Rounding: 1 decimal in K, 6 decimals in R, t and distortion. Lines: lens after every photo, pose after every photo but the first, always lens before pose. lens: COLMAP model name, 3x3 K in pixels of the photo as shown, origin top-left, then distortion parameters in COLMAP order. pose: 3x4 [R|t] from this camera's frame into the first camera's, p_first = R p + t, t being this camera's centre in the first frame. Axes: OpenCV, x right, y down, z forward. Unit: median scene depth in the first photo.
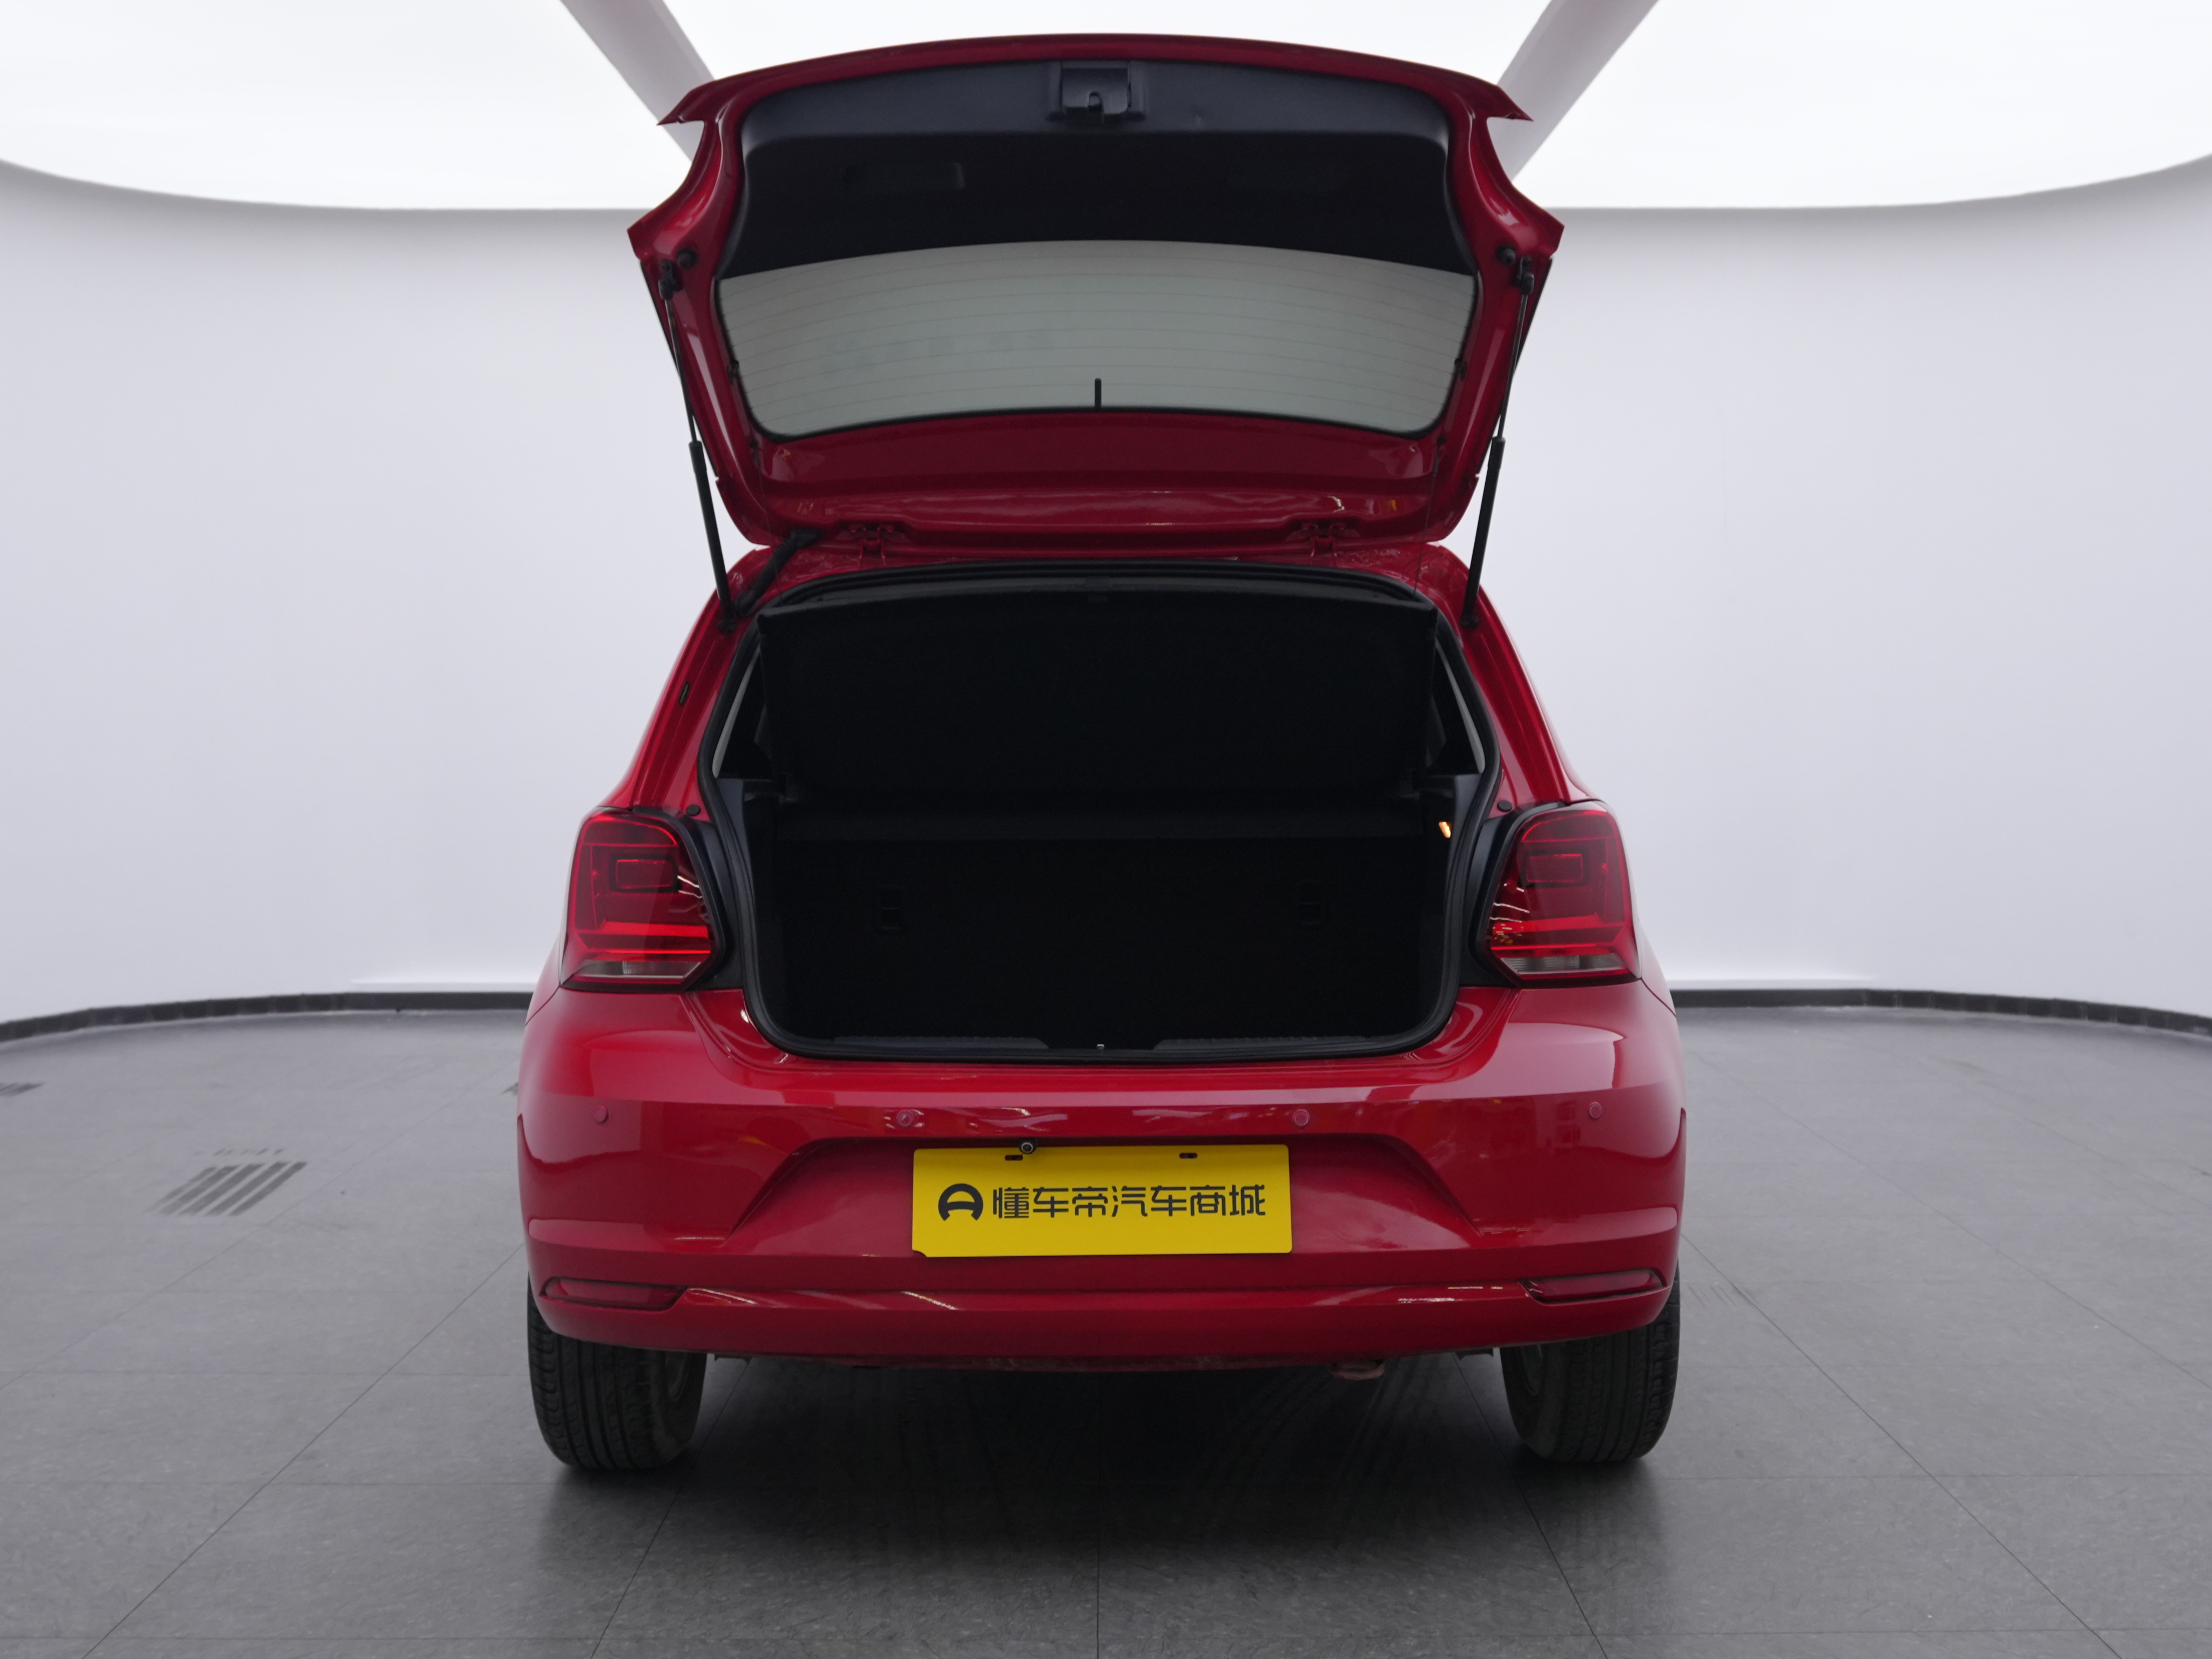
lens RADIAL K [[2418.6, 0, 1107.4], [0, 2418.6, 828.0], [0, 0, 1]] dist [-0.020663, 0.000000]
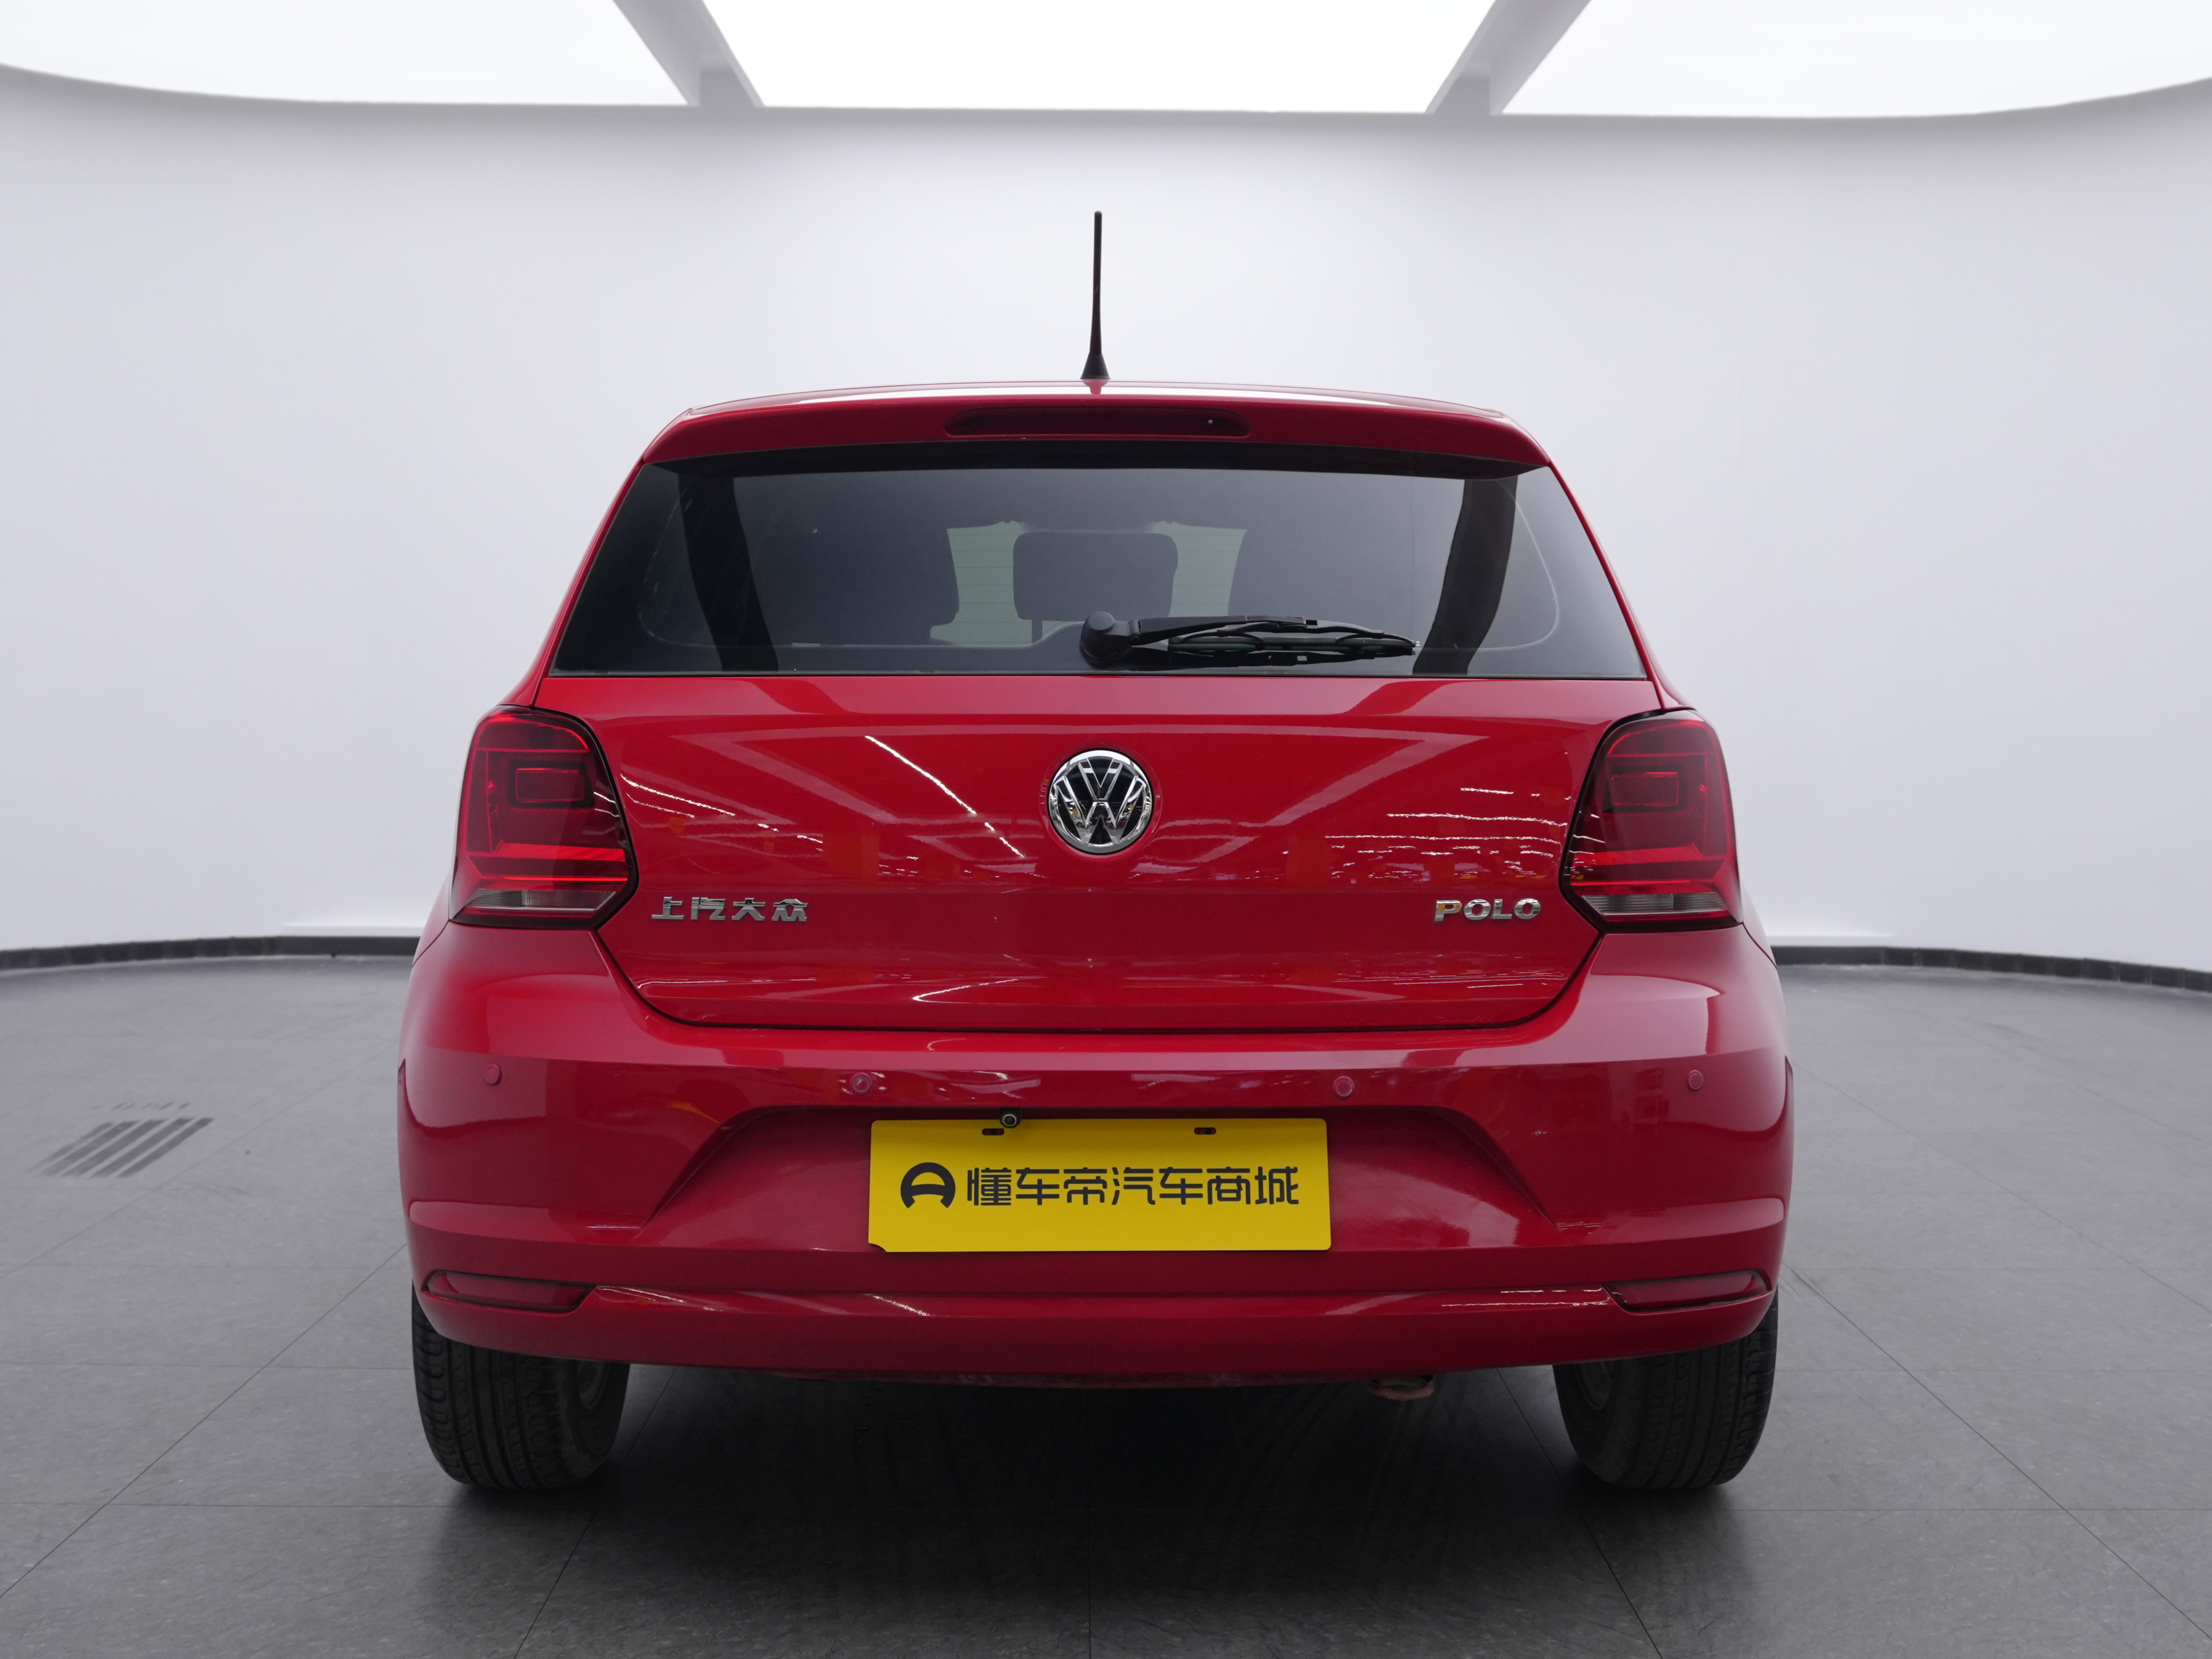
lens RADIAL K [[2418.6, 0, 1114.6], [0, 2418.6, 827.8], [0, 0, 1]] dist [-0.020663, 0.000000]
pose [[0.999832, 0.009811, 0.015512, -0.010400], [-0.010097, 0.999778, 0.018484, 0.016320], [-0.015328, -0.018638, 0.999709, 0.167236]]
